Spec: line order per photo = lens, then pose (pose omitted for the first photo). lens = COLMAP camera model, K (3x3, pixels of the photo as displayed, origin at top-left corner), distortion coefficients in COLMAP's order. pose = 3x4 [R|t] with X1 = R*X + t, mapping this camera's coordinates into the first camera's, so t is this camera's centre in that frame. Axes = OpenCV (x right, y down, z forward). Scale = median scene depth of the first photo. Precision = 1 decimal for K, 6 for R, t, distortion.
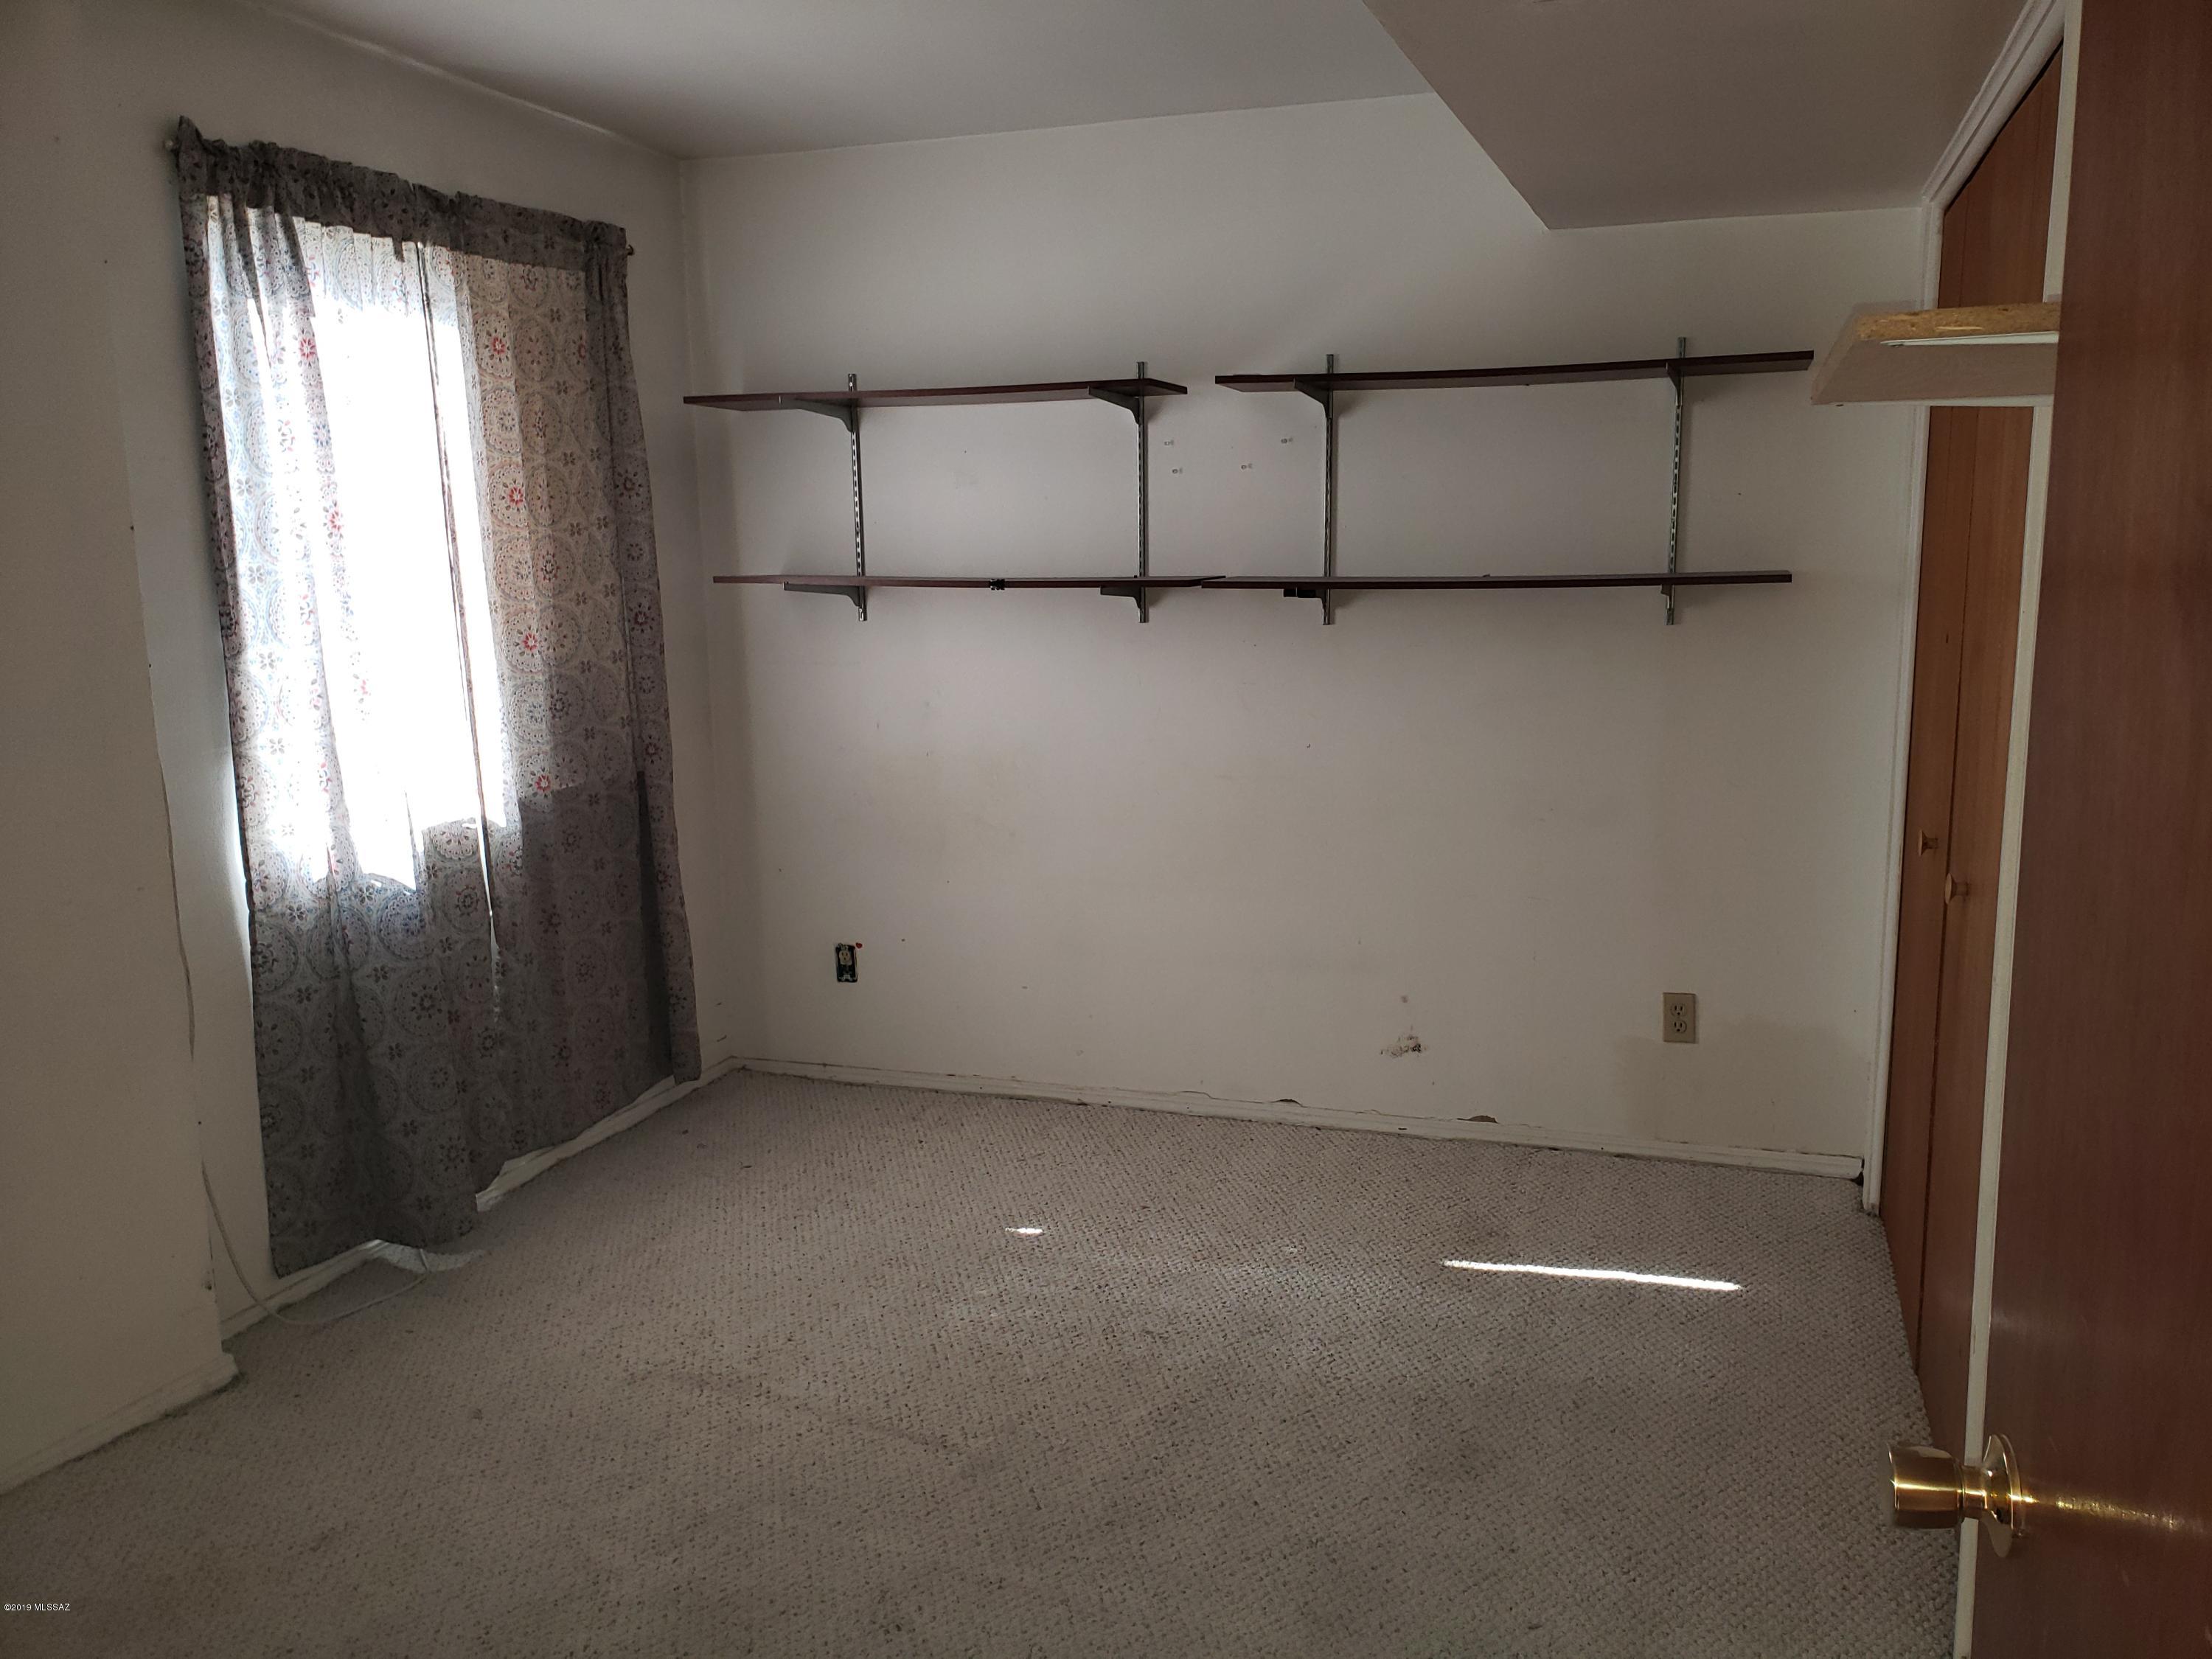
lens RADIAL K [[1713.1, 0, 1106.0], [0, 1713.1, 829.5], [0, 0, 1]] dist [0.067444, -0.136998]
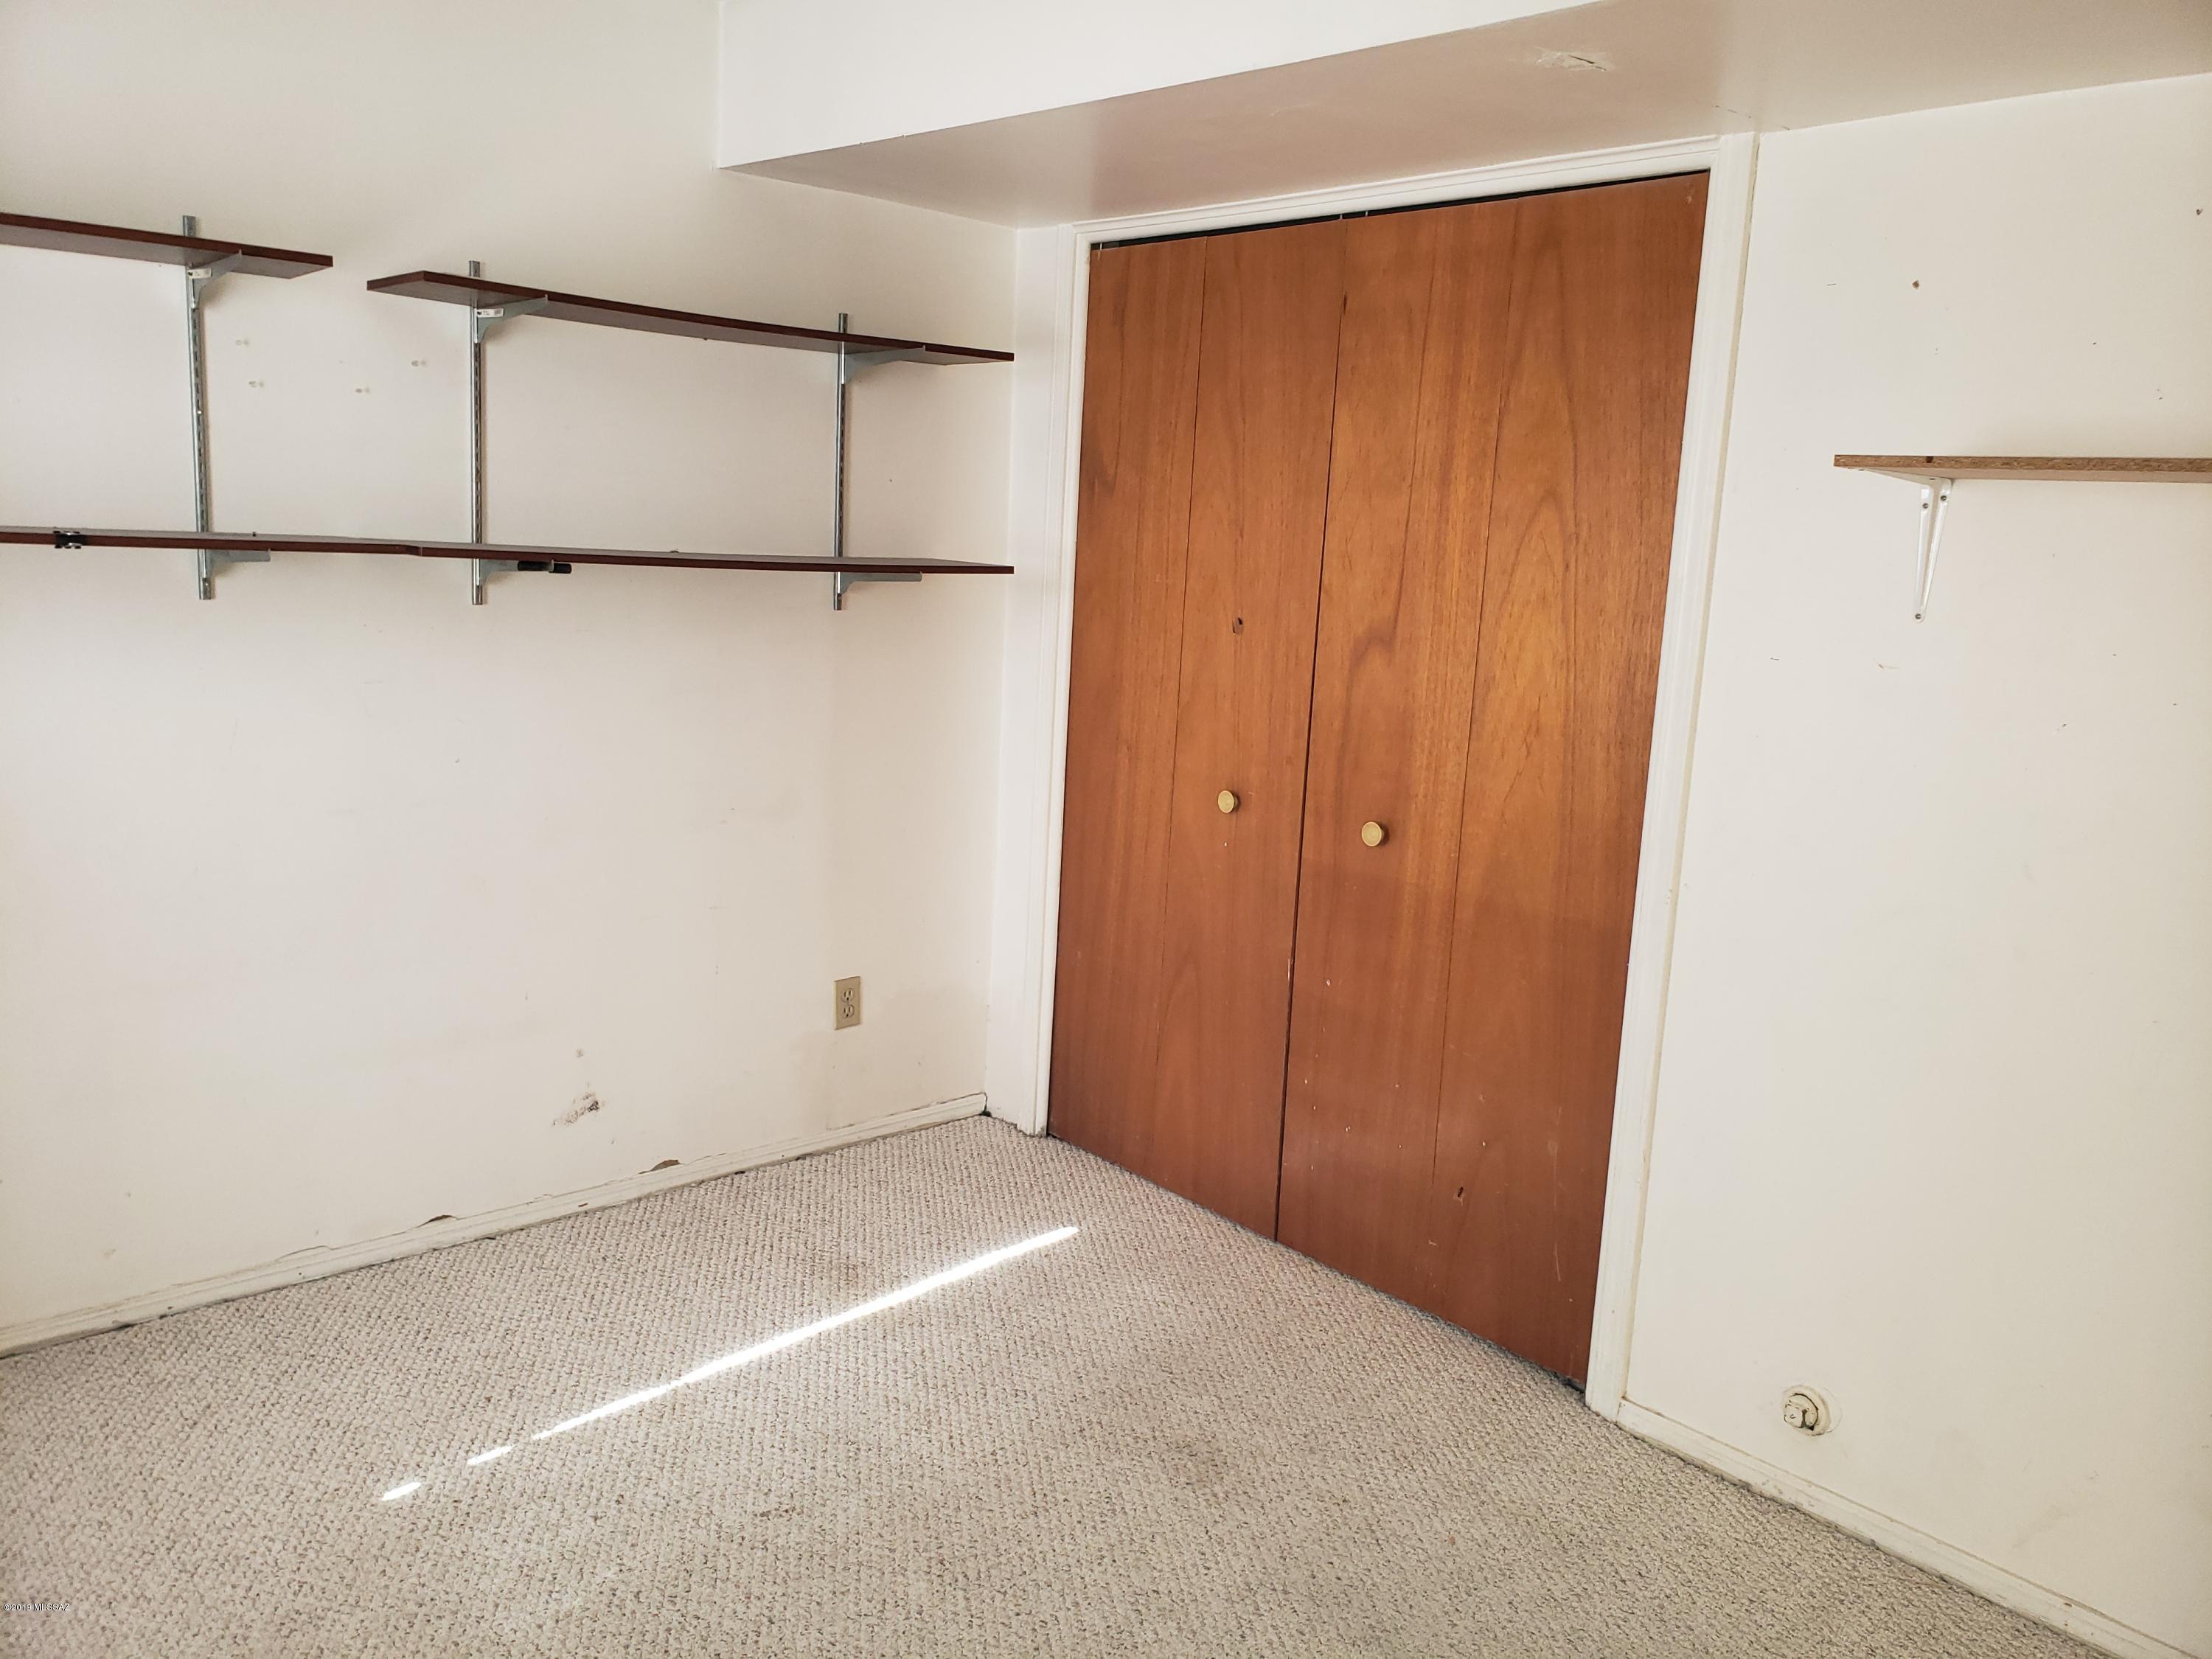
lens RADIAL K [[1713.1, 0, 1106.0], [0, 1713.1, 829.5], [0, 0, 1]] dist [0.067444, -0.136998]
pose [[0.460755, -0.111778, 0.880460, -0.464564], [0.090163, 0.992800, 0.078857, -0.056173], [-0.882936, 0.043051, 0.467516, 0.397290]]
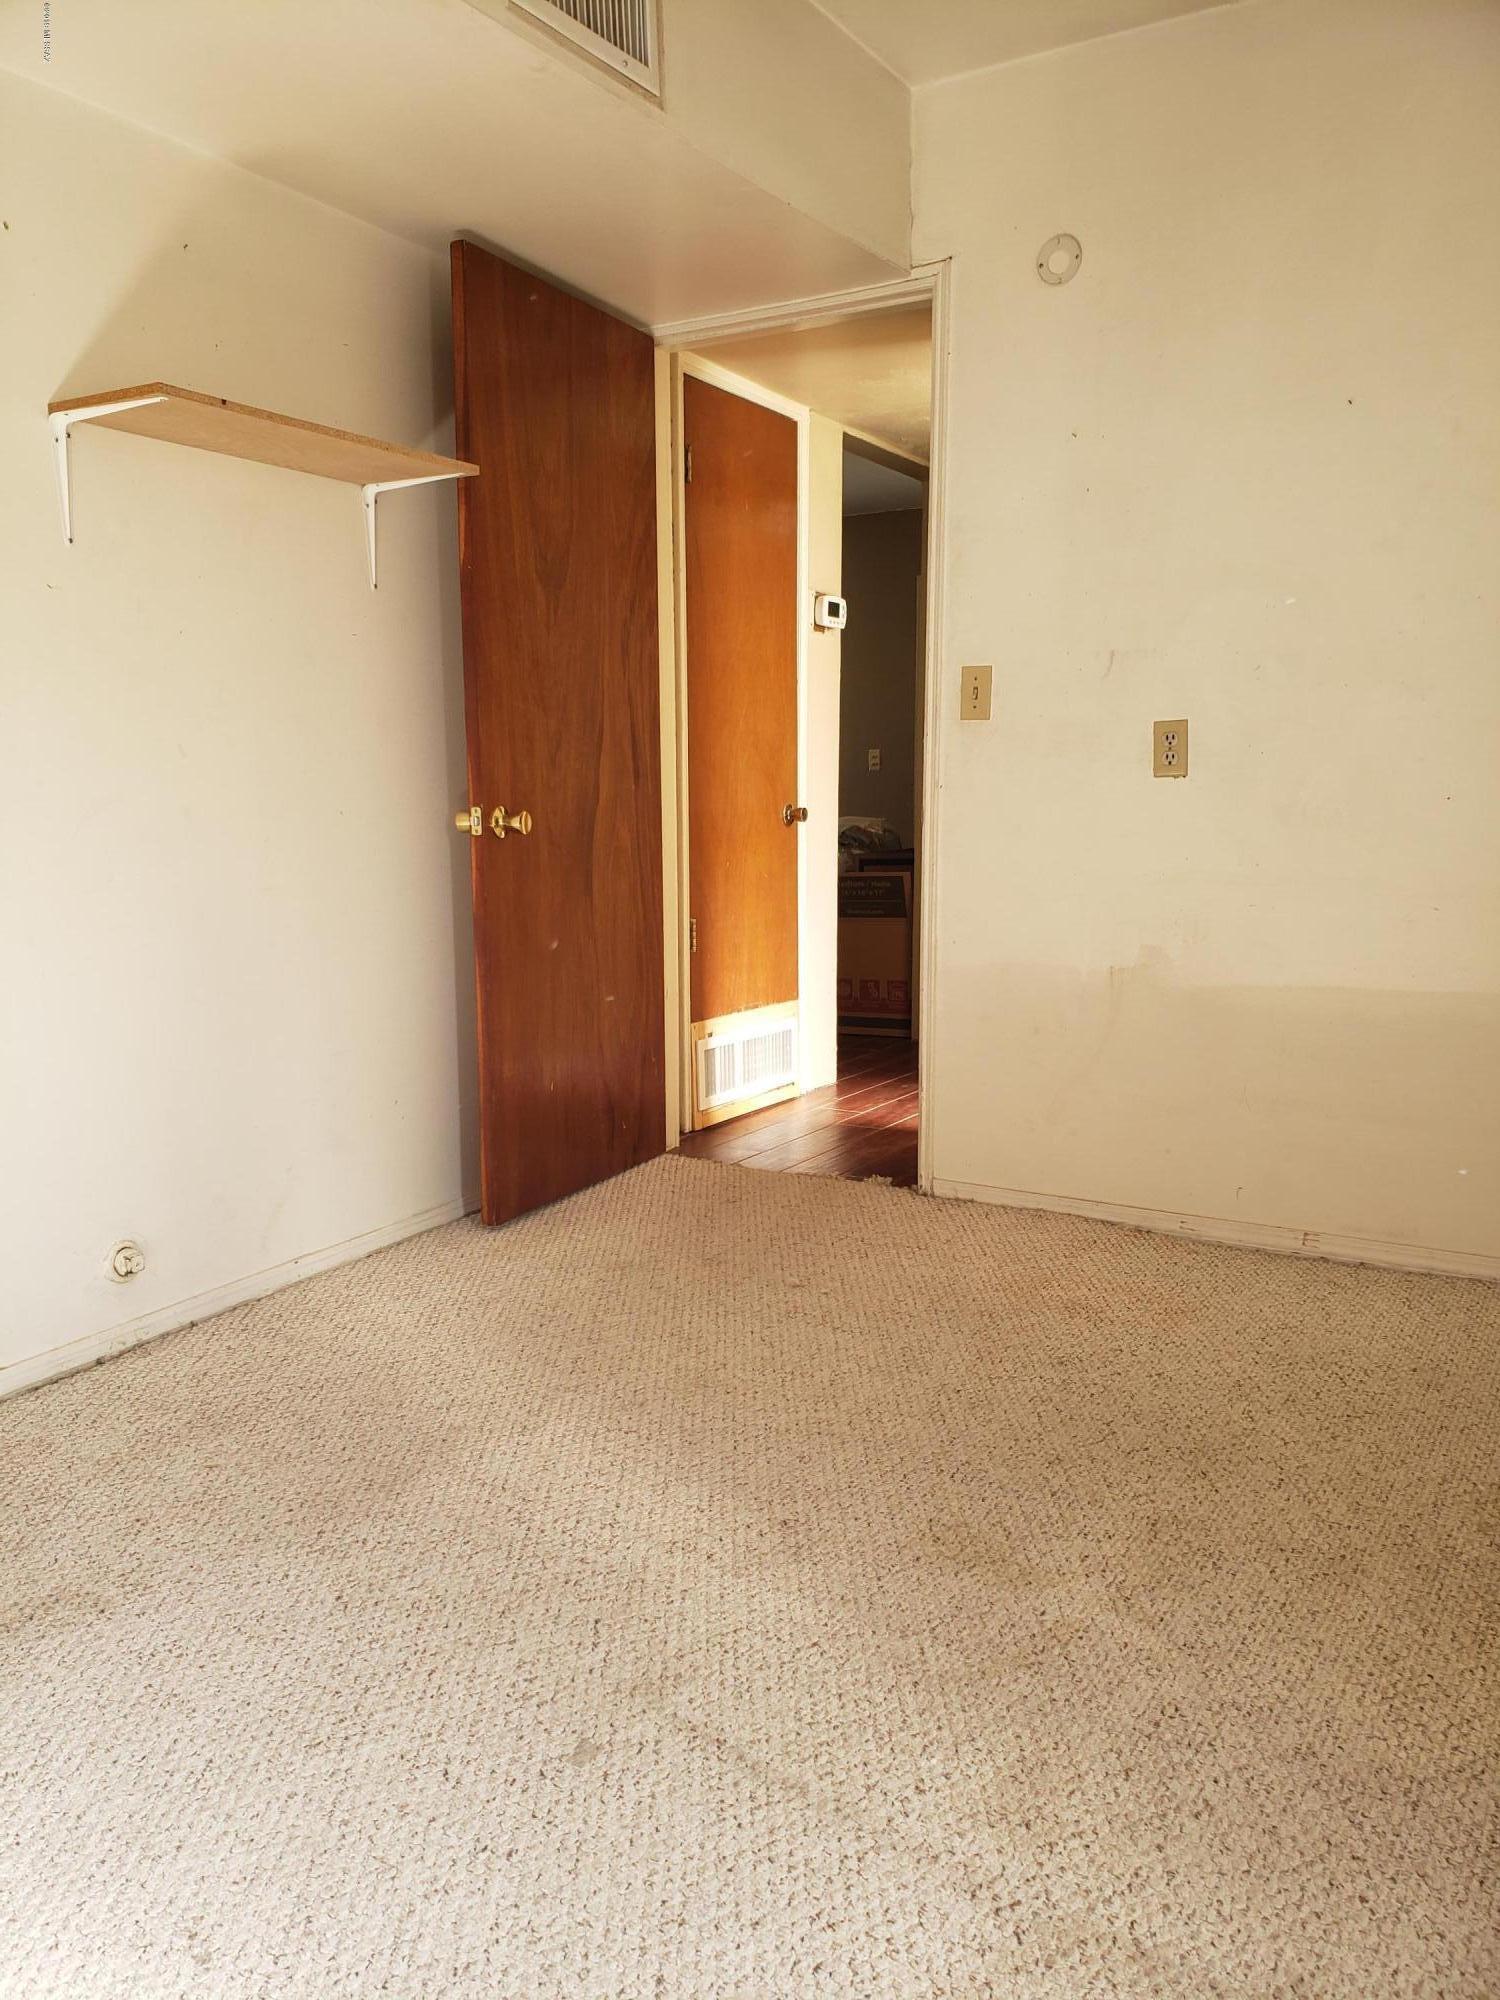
lens RADIAL K [[1548.9, 0, 750.0], [0, 1548.9, 1000.0], [0, 0, 1]] dist [0.067444, -0.136998]
pose [[-0.982157, -0.005945, 0.187969, -0.162263], [0.050981, 0.953657, 0.296546, -0.057090], [-0.181021, 0.300837, -0.936338, 1.062414]]
